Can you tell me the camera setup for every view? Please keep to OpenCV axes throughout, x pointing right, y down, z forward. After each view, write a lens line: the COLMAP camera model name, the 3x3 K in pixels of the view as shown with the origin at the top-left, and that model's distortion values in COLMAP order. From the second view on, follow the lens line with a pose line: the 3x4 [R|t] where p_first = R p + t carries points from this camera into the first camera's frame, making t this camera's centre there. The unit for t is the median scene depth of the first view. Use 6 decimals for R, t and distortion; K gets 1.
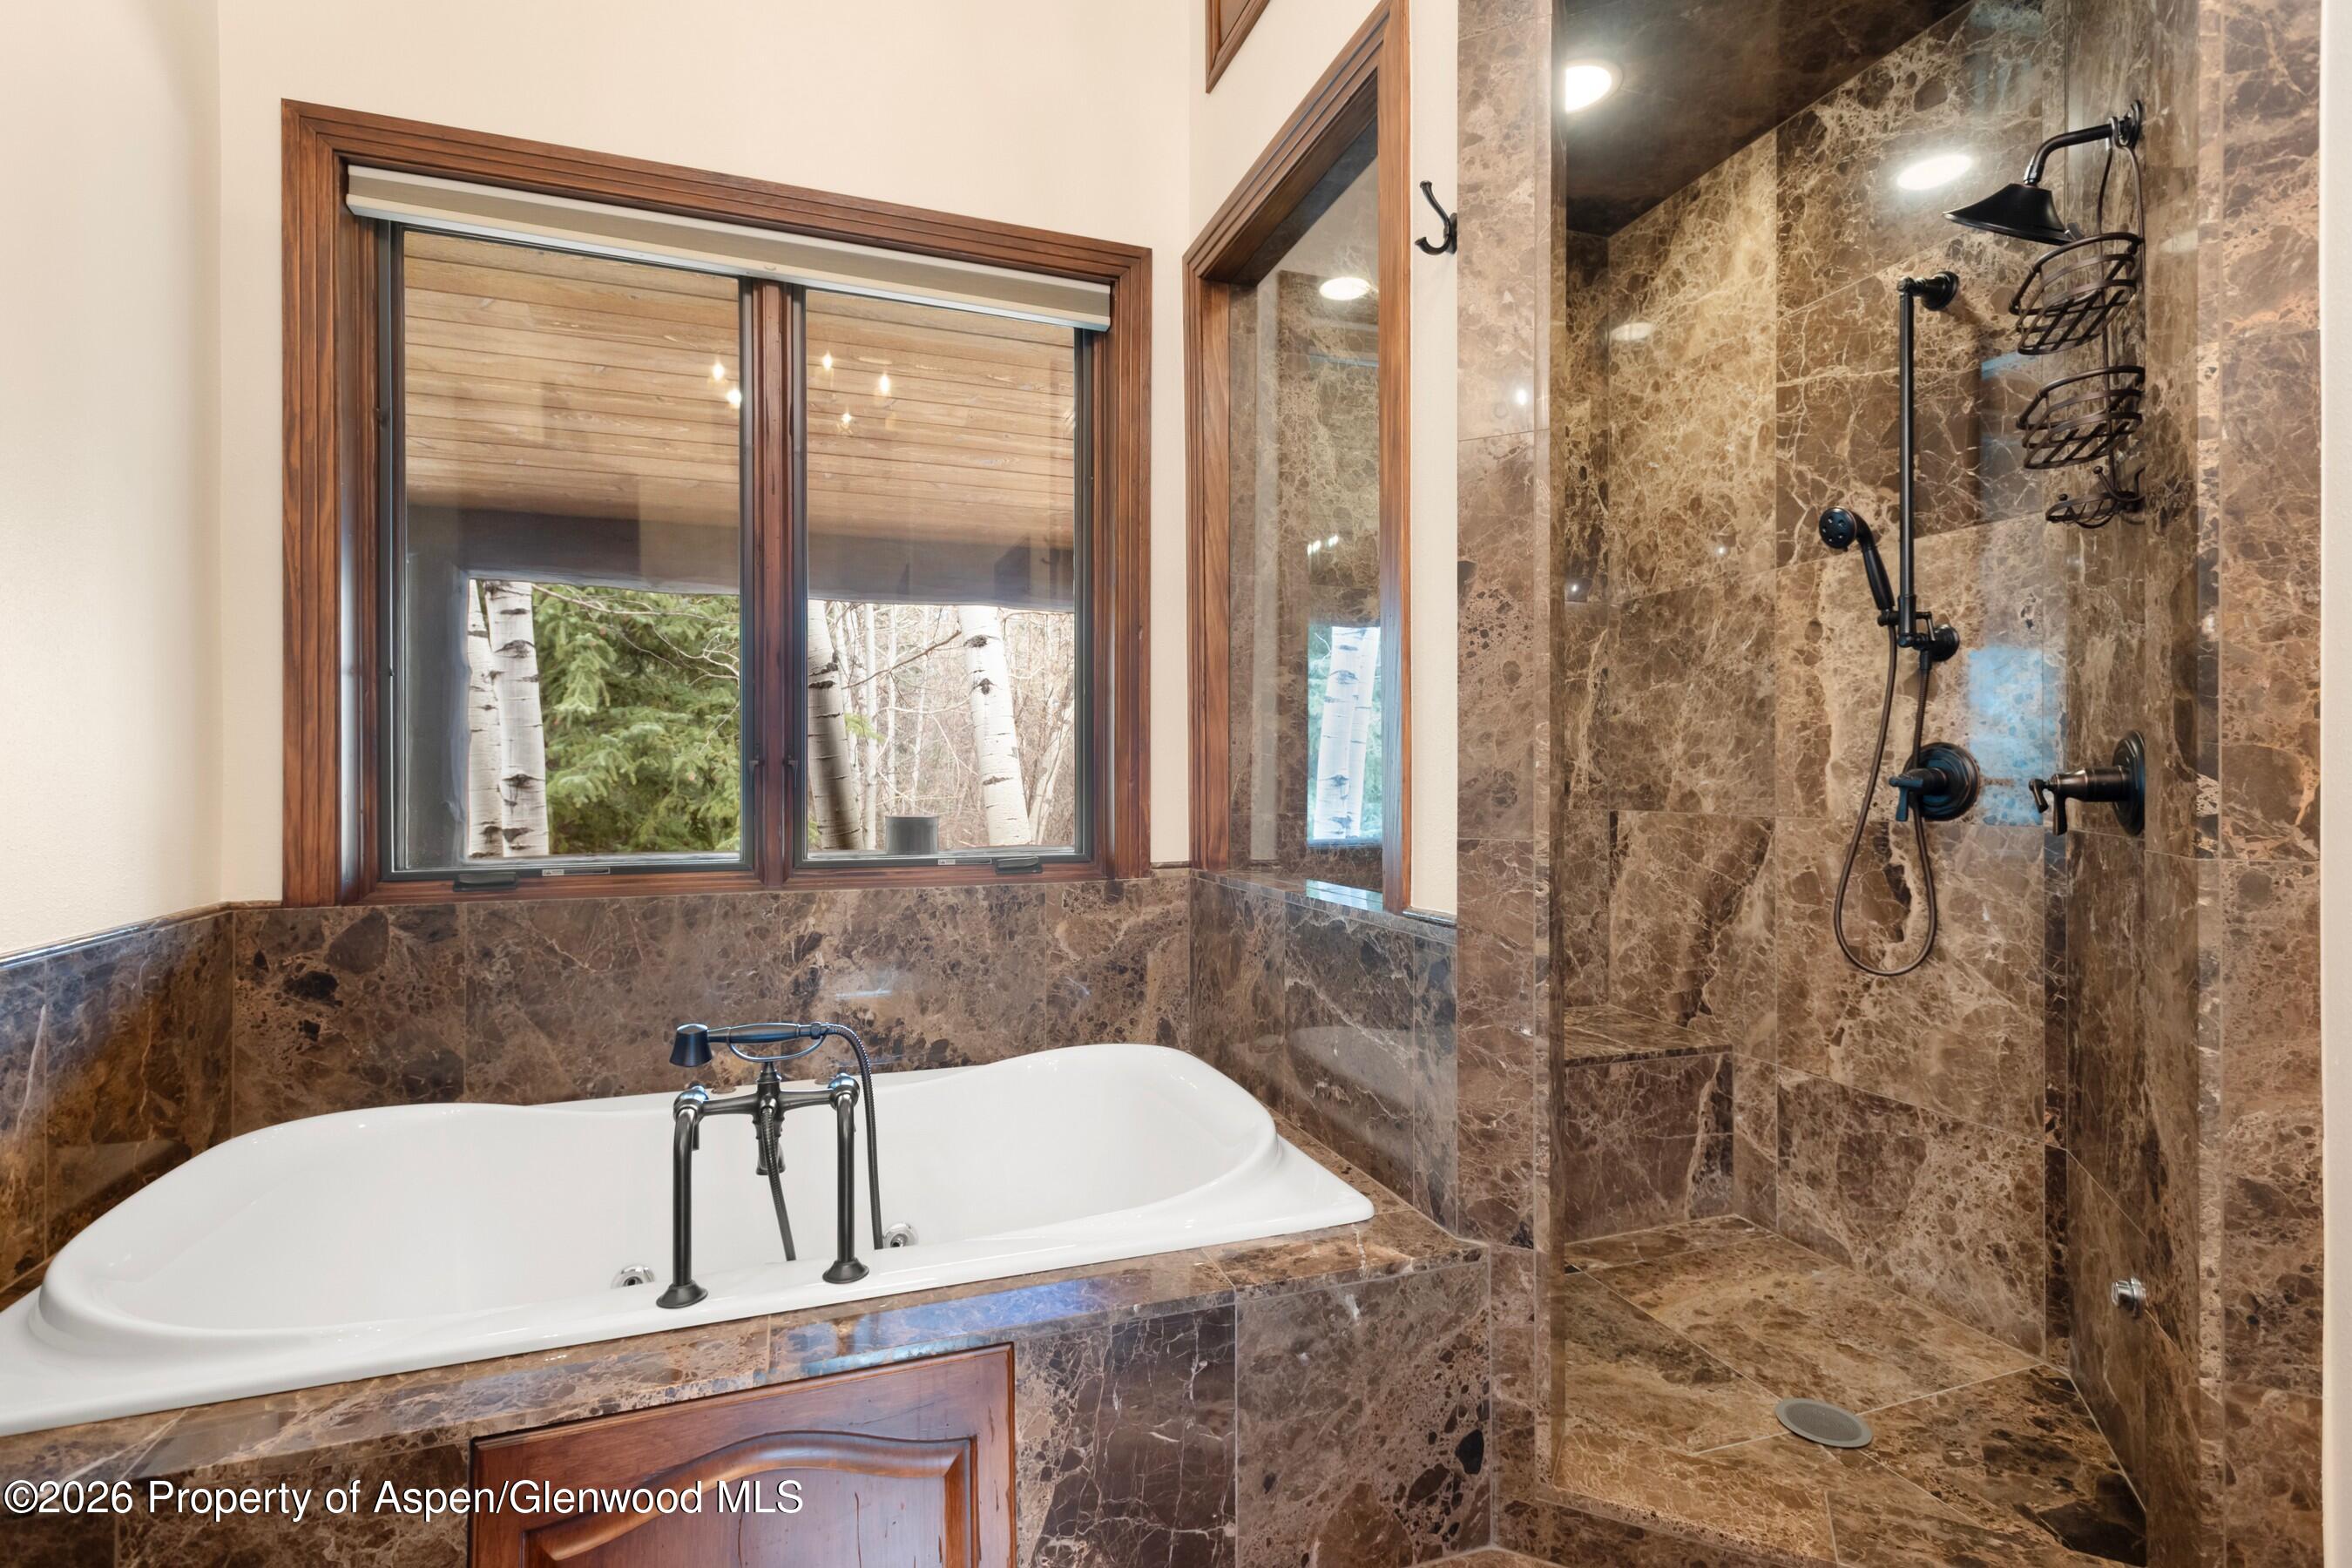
lens RADIAL K [[1100.6, 0, 1178.3], [0, 1100.6, 769.9], [0, 0, 1]] dist [0.012697, -0.000759]
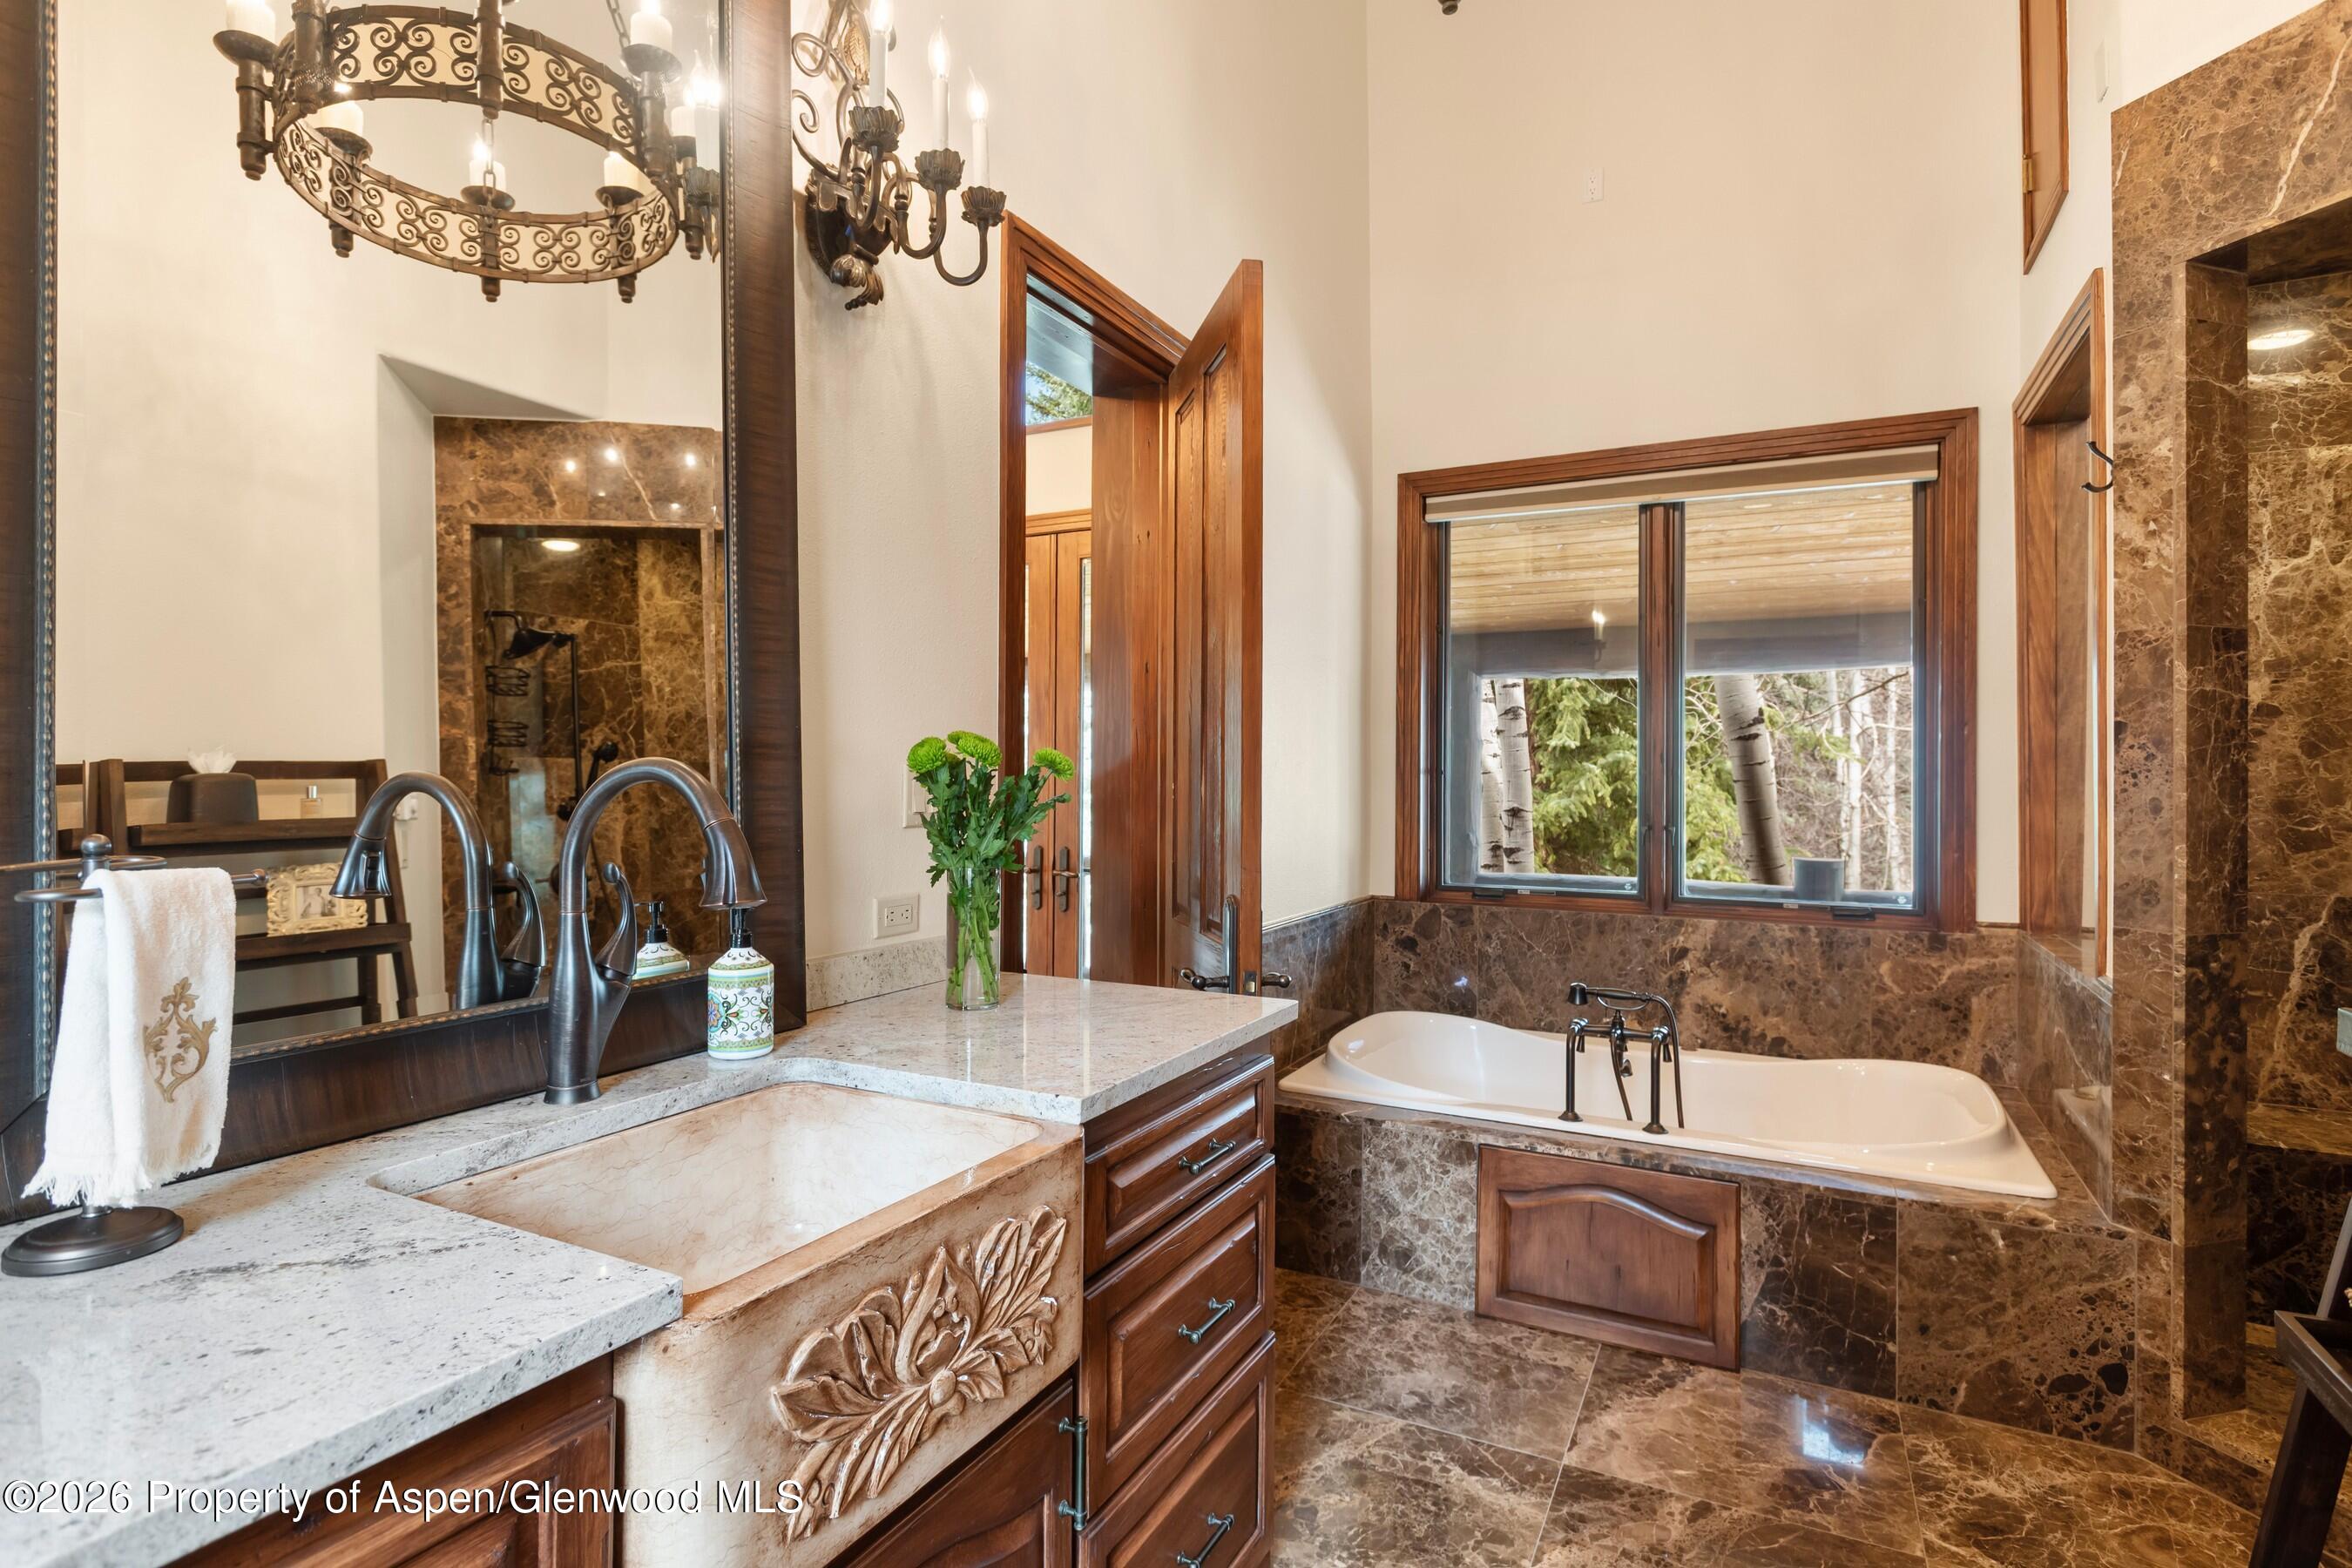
lens RADIAL K [[1155.1, 0, 1173.8], [0, 1155.1, 776.6], [0, 0, 1]] dist [-0.002922, -0.000985]
pose [[0.672249, 0.005277, -0.740306, 0.459053], [-0.004506, 0.999985, 0.003035, -0.105302], [0.740311, 0.001296, 0.672263, -0.698859]]
